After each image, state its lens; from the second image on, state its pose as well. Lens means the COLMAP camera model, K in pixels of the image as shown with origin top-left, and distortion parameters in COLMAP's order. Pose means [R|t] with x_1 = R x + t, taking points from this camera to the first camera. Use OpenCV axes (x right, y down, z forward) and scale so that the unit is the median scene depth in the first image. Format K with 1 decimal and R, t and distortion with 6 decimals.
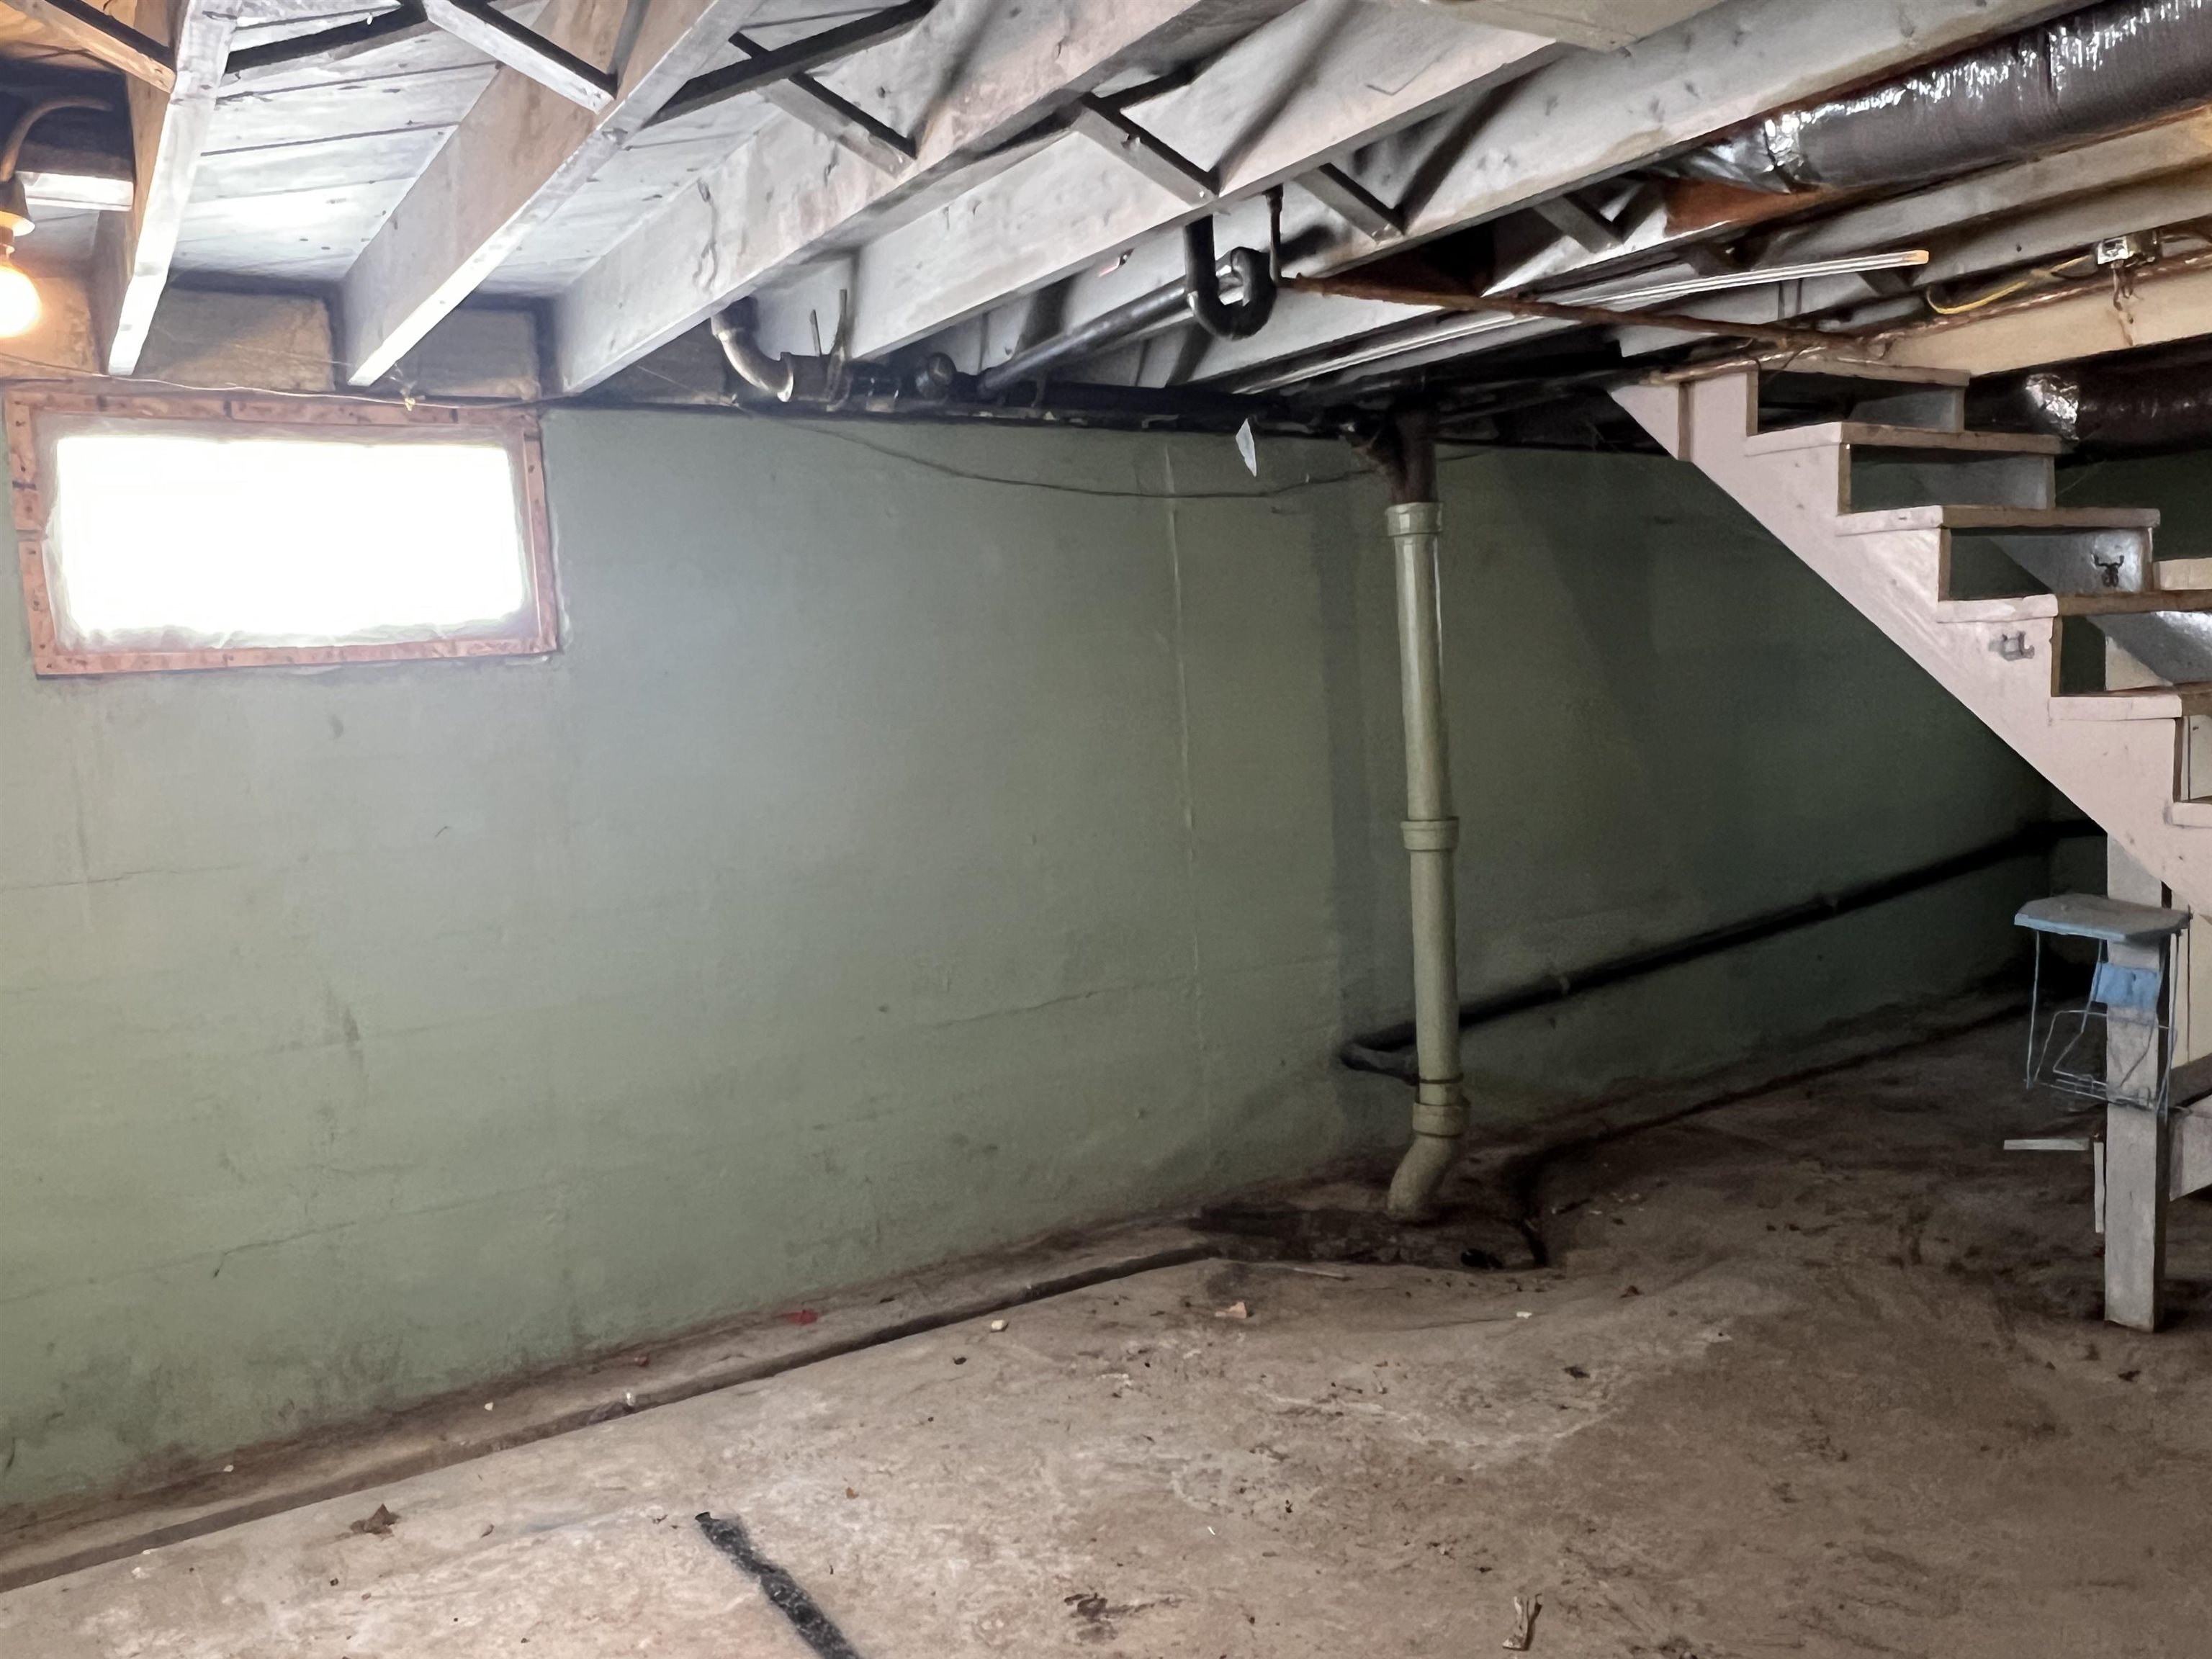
lens RADIAL K [[1676.5, 0, 1103.7], [0, 1676.5, 858.3], [0, 0, 1]] dist [0.010451, 0.003617]
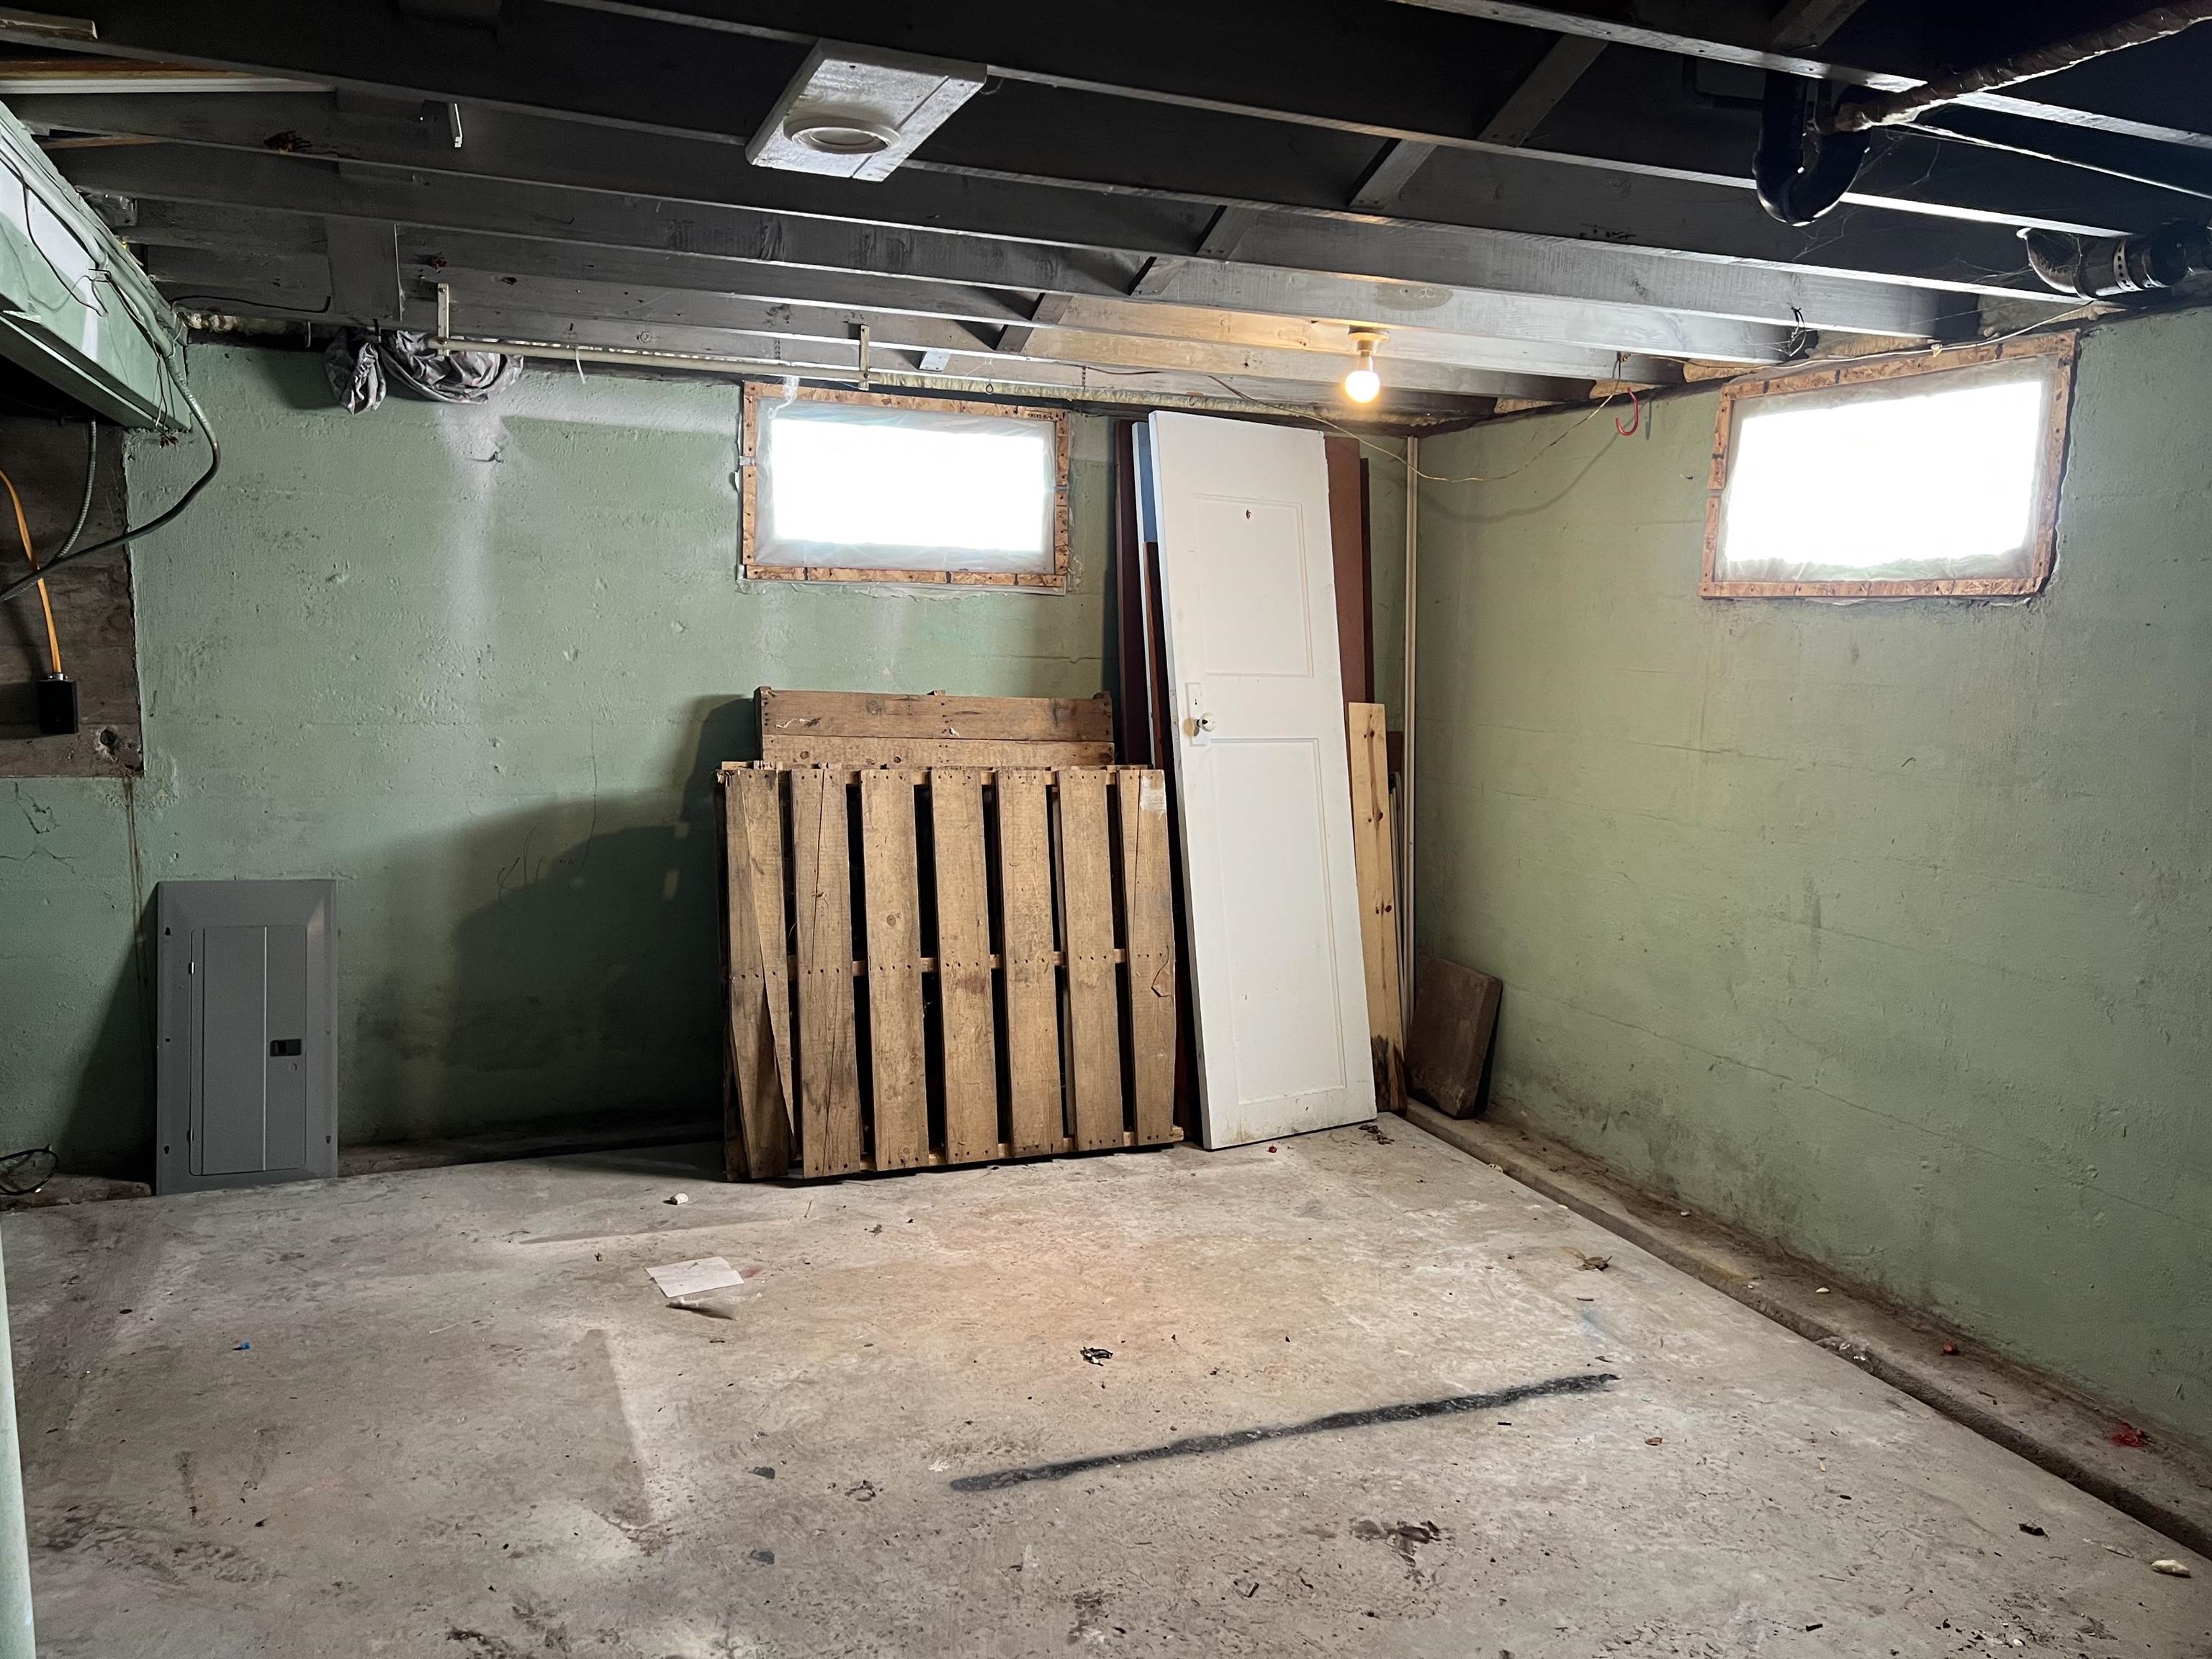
lens RADIAL K [[1671.7, 0, 1096.9], [0, 1671.7, 824.9], [0, 0, 1]] dist [0.053878, -0.052295]
pose [[-0.184952, 0.177750, -0.966539, 0.778864], [-0.125891, 0.971119, 0.202682, -0.136624], [0.974651, 0.159165, -0.157233, 0.730069]]
